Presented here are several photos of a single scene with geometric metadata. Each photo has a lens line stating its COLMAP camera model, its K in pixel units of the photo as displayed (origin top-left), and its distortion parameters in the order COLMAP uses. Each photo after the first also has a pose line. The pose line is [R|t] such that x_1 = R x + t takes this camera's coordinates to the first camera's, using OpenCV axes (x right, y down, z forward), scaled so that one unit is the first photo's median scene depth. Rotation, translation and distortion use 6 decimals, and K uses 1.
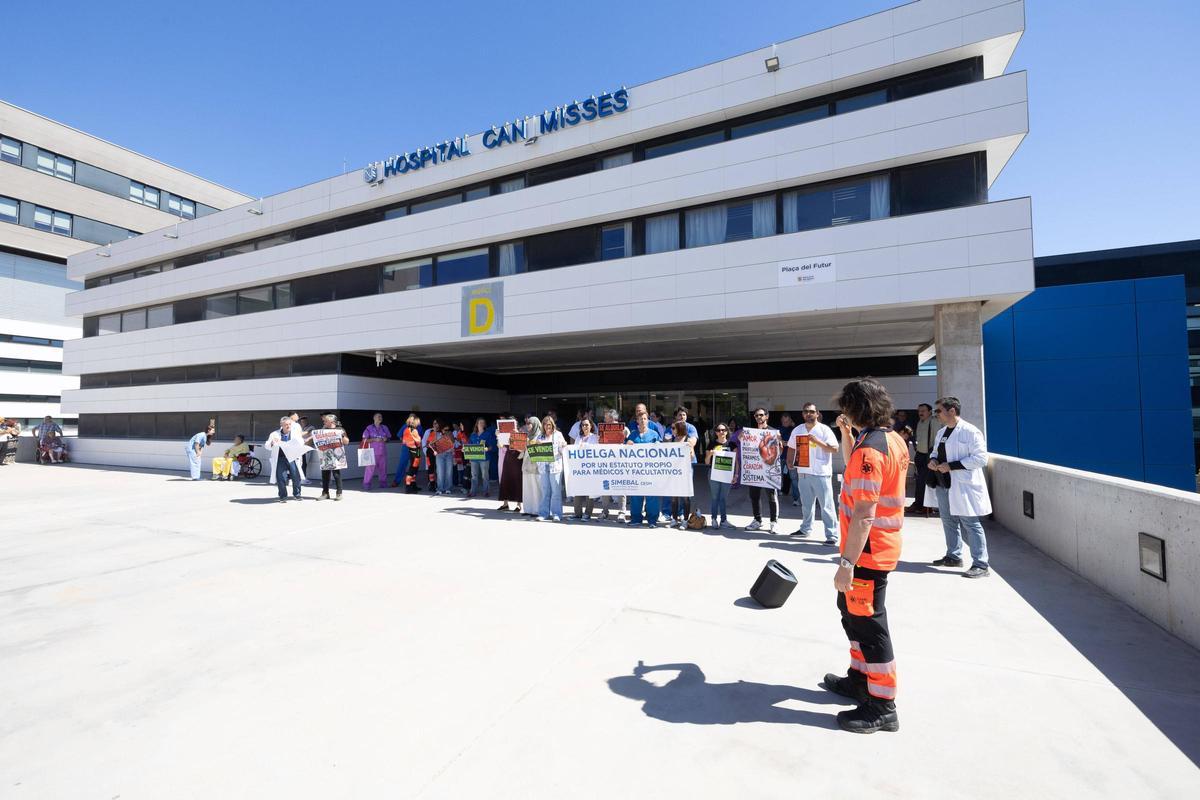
lens RADIAL K [[495.7, 0, 604.4], [0, 495.7, 395.8], [0, 0, 1]] dist [0.001199, 0.000623]
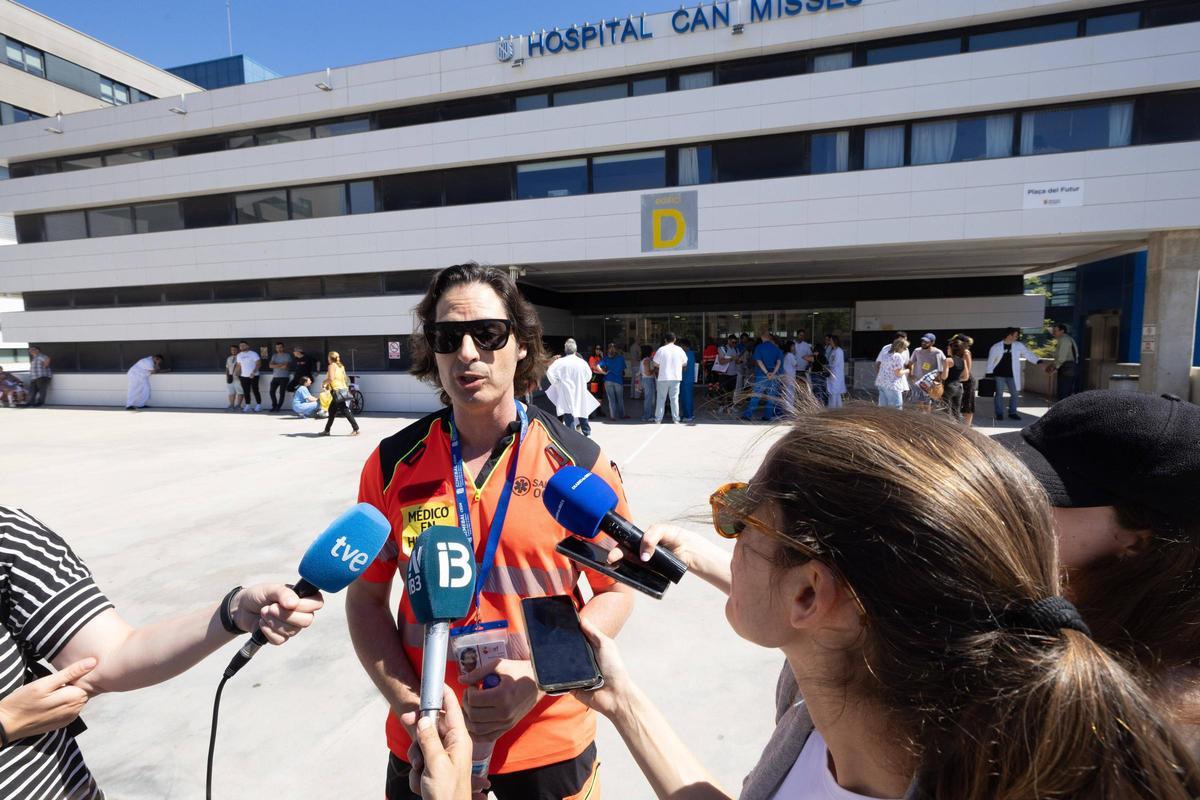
lens RADIAL K [[543.8, 0, 600.4], [0, 543.8, 394.2], [0, 0, 1]] dist [-0.003561, 0.000911]
pose [[0.984773, -0.026024, 0.171888, -0.597935], [0.002566, 0.990800, 0.135311, 0.005782], [-0.173828, -0.132810, 0.975779, 0.000111]]
